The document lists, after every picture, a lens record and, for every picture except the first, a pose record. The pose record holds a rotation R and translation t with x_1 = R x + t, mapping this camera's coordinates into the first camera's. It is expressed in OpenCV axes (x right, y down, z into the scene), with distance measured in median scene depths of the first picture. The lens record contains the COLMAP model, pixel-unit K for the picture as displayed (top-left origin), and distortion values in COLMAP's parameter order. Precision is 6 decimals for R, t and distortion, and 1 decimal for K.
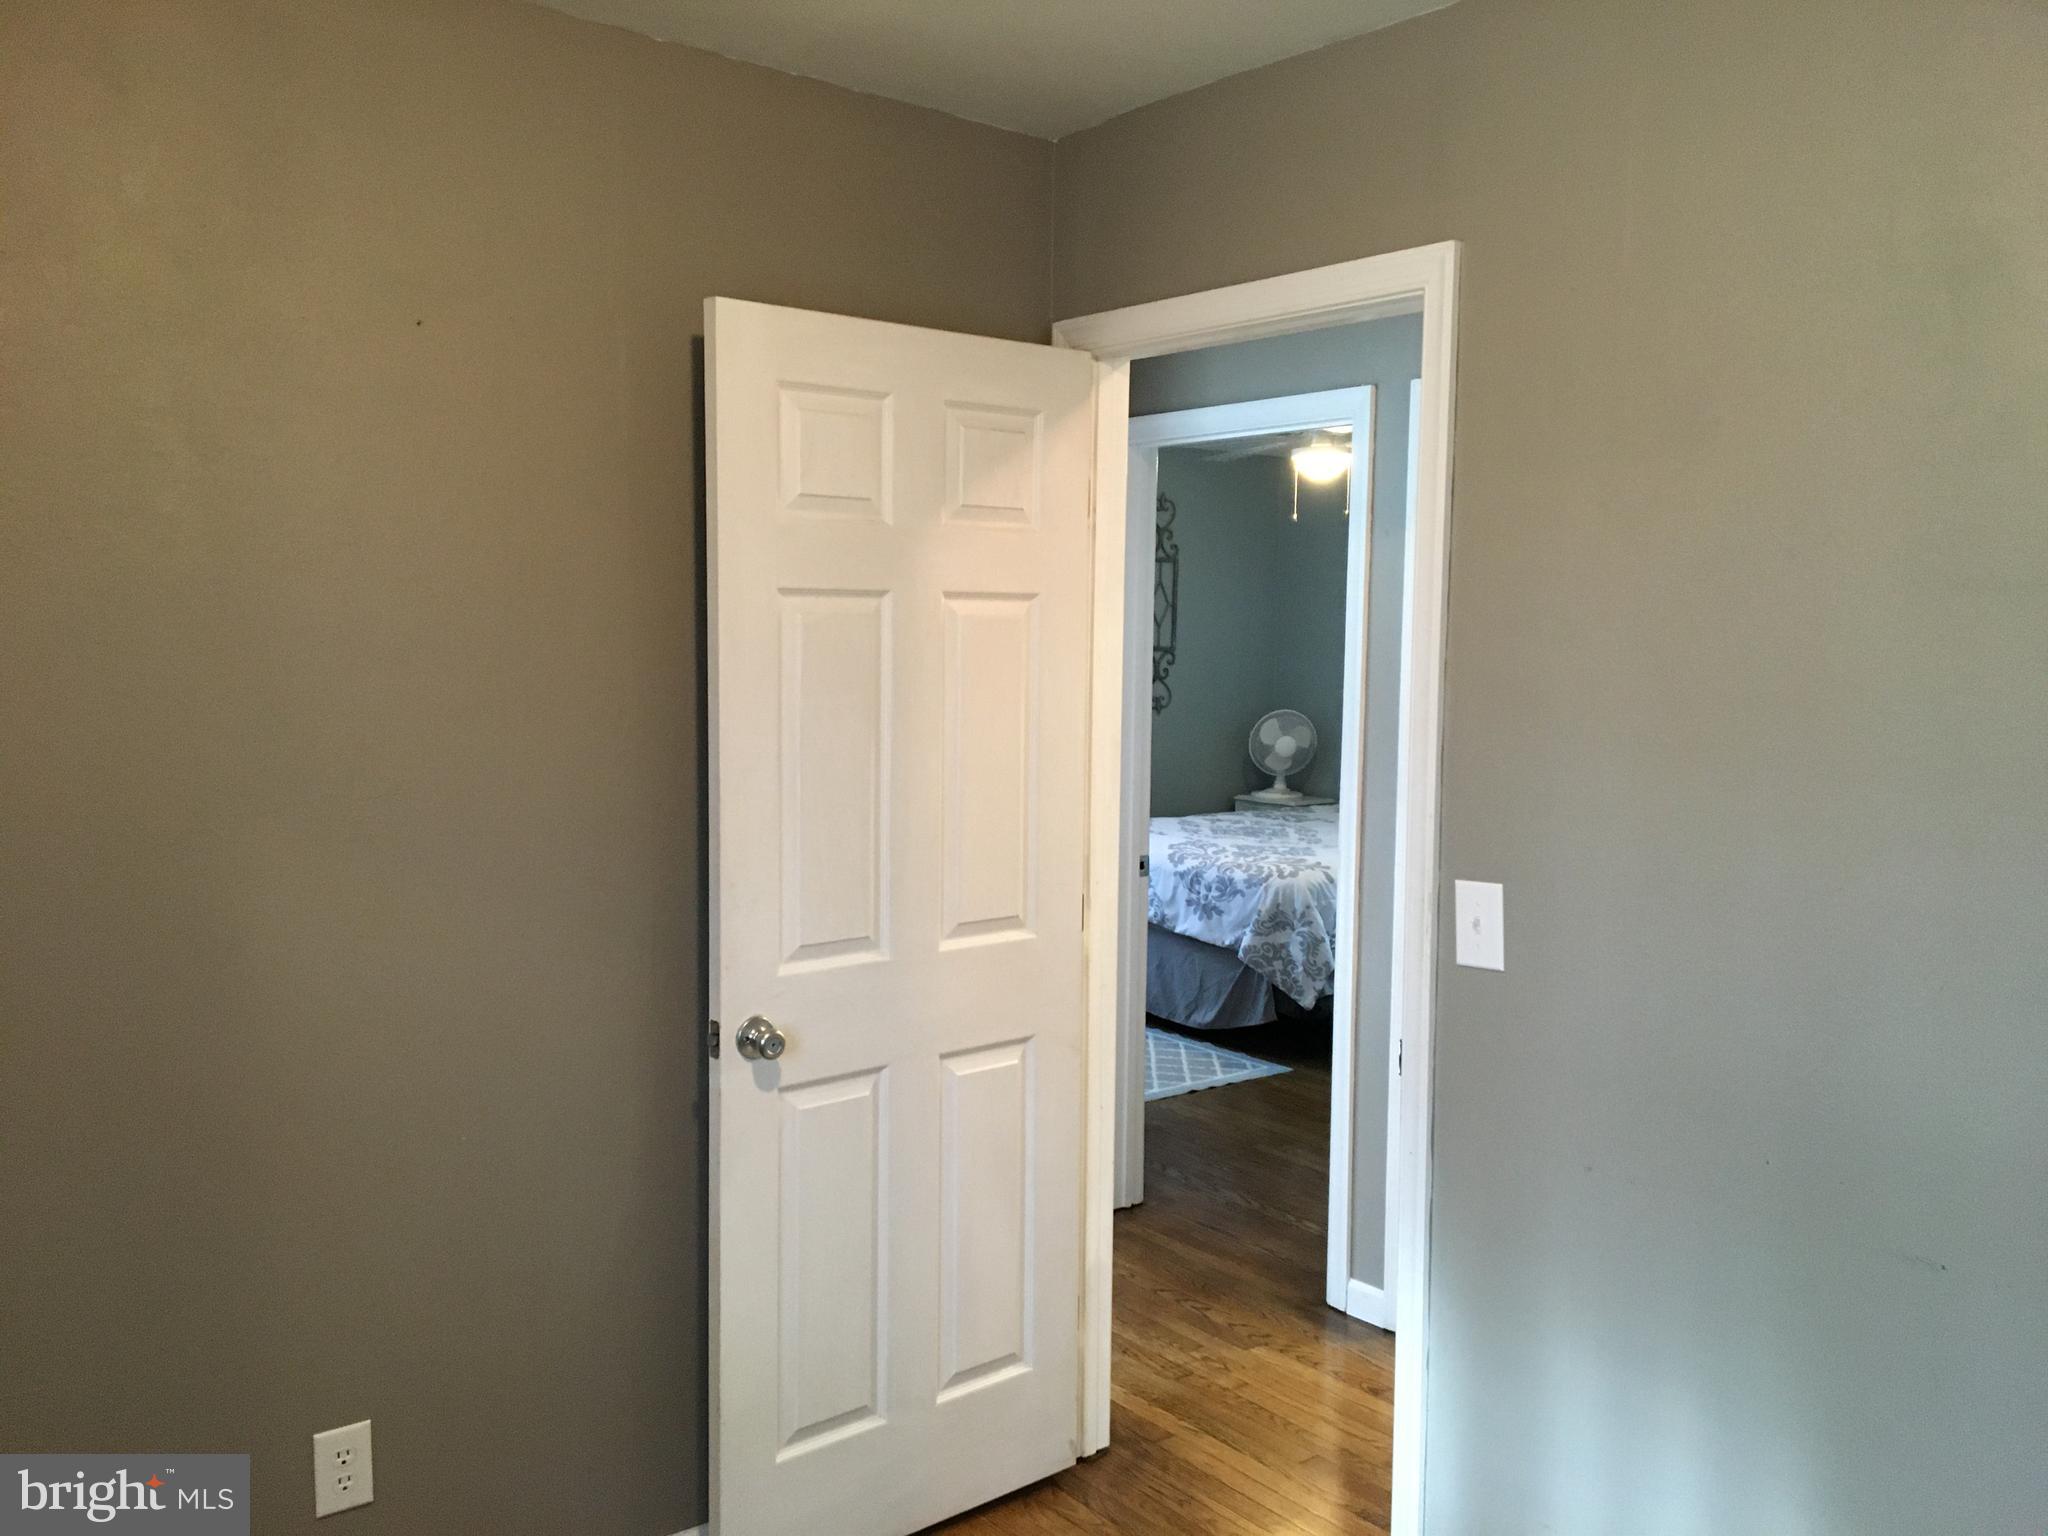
lens RADIAL K [[1712.8, 0, 1028.4], [0, 1712.8, 766.7], [0, 0, 1]] dist [0.079968, -0.106996]
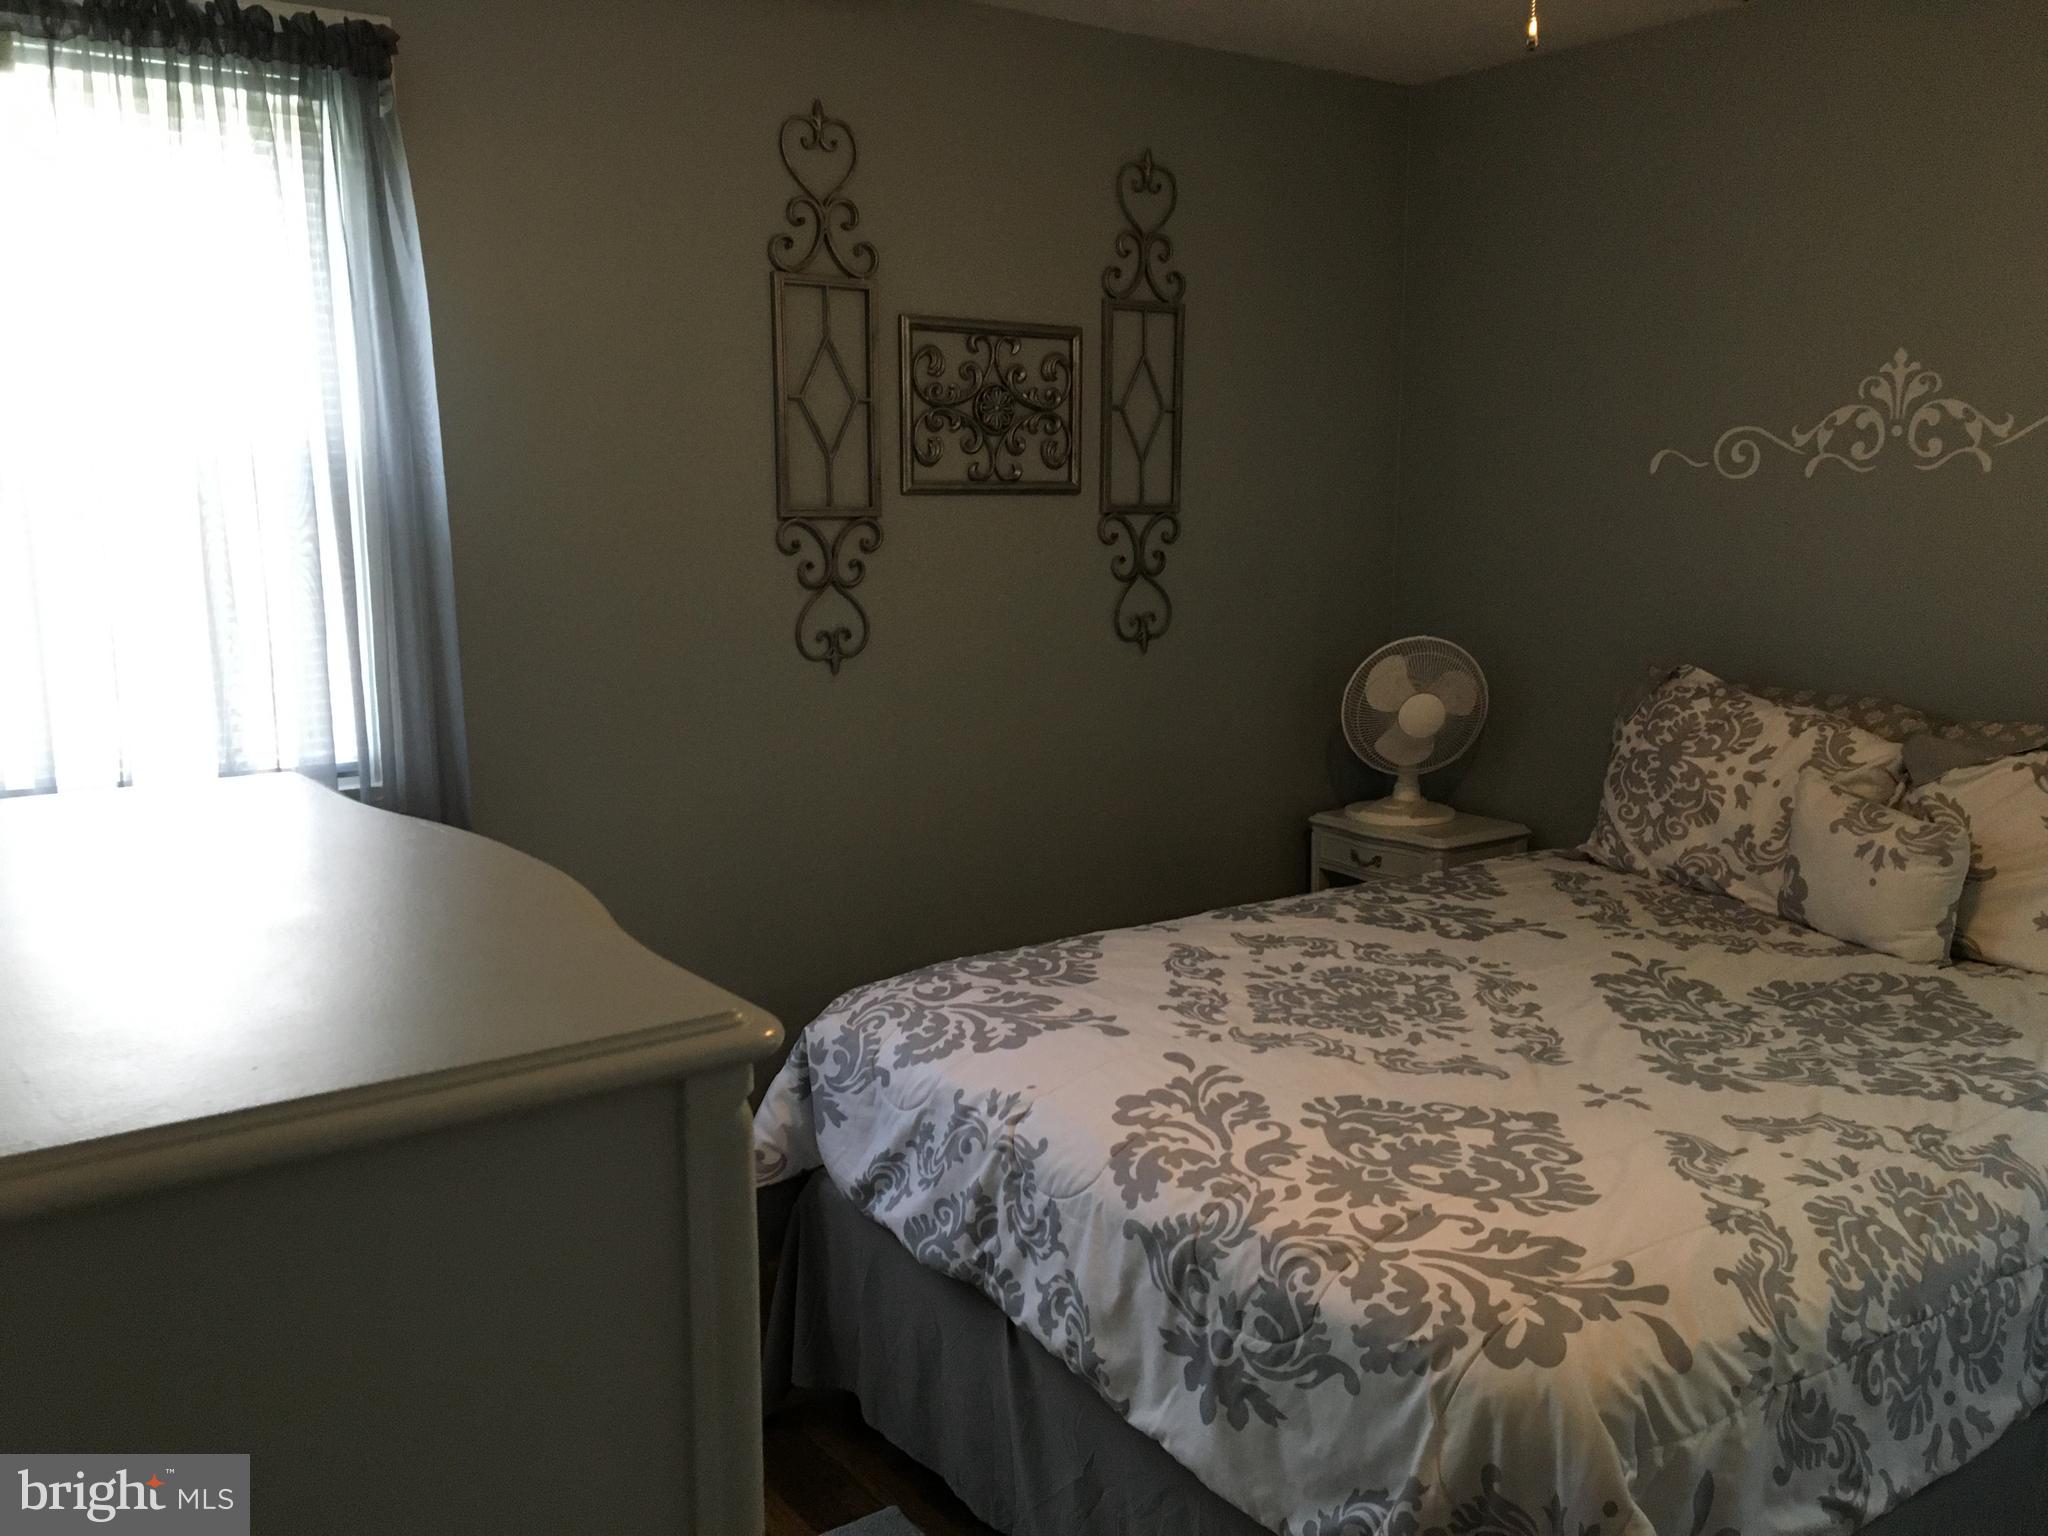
lens RADIAL K [[1712.8, 0, 1010.2], [0, 1712.8, 759.9], [0, 0, 1]] dist [0.079968, -0.106996]
pose [[0.998738, -0.010990, -0.049006, 0.080240], [0.014814, 0.996815, 0.078361, -0.048757], [0.047989, -0.078988, 0.995720, 0.690416]]
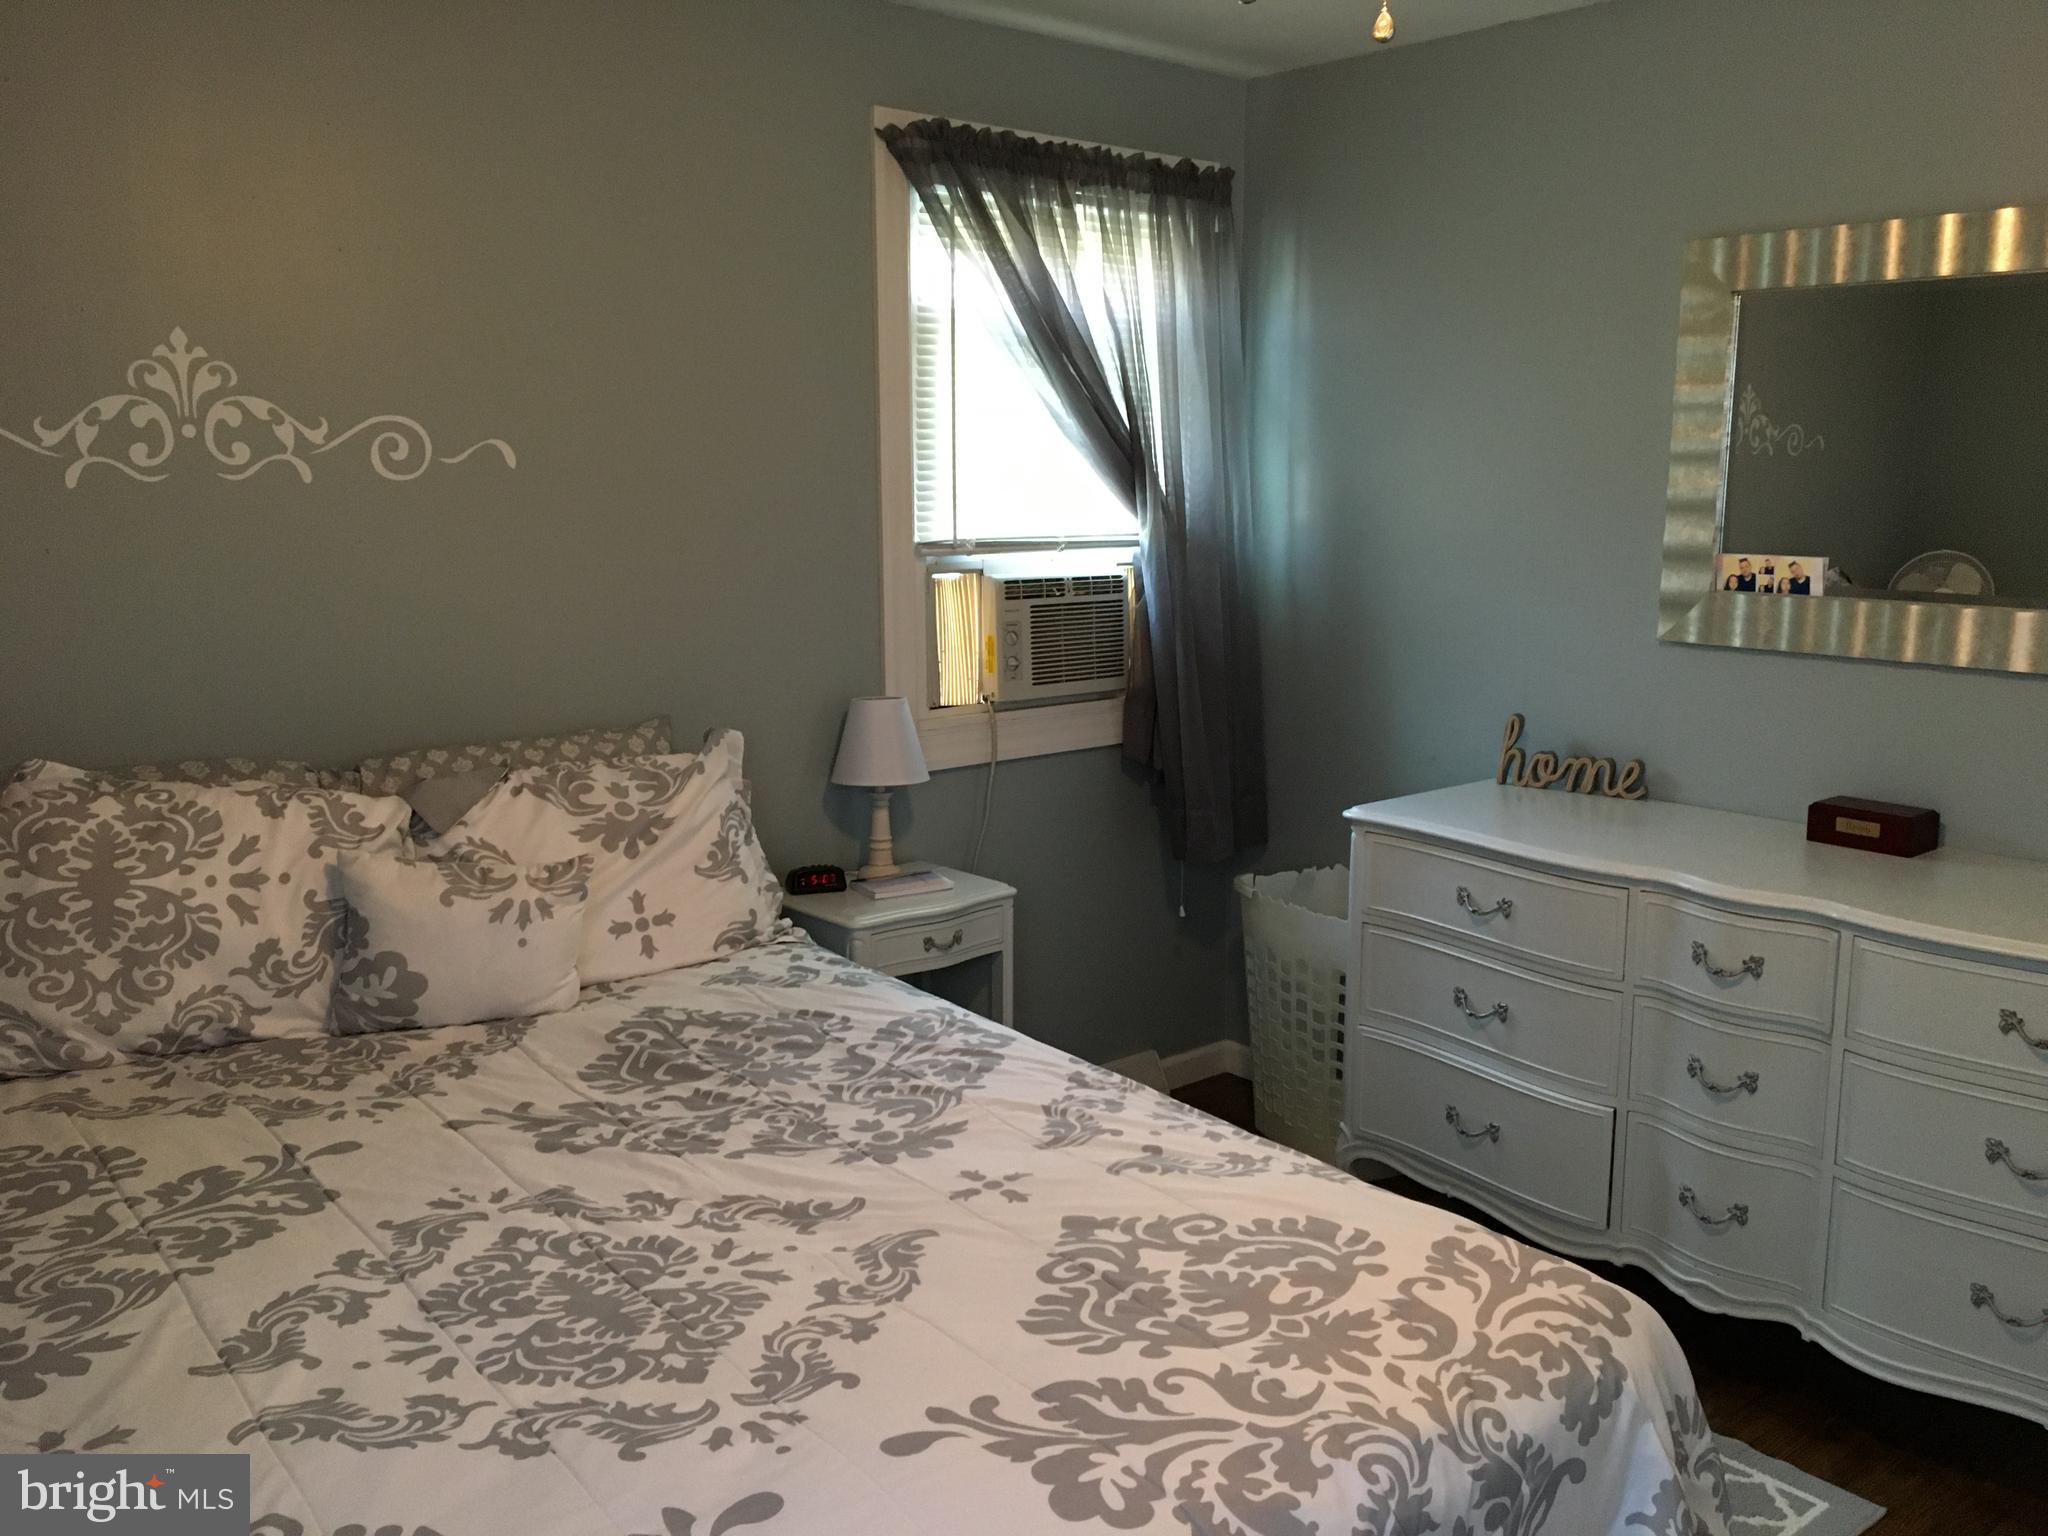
lens RADIAL K [[1712.8, 0, 1025.1], [0, 1712.8, 771.0], [0, 0, 1]] dist [0.079968, -0.106996]
pose [[-0.029307, -0.184927, 0.982315, -0.109088], [0.080678, 0.979093, 0.186727, -0.083154], [-0.996309, 0.084724, -0.013775, 1.032773]]
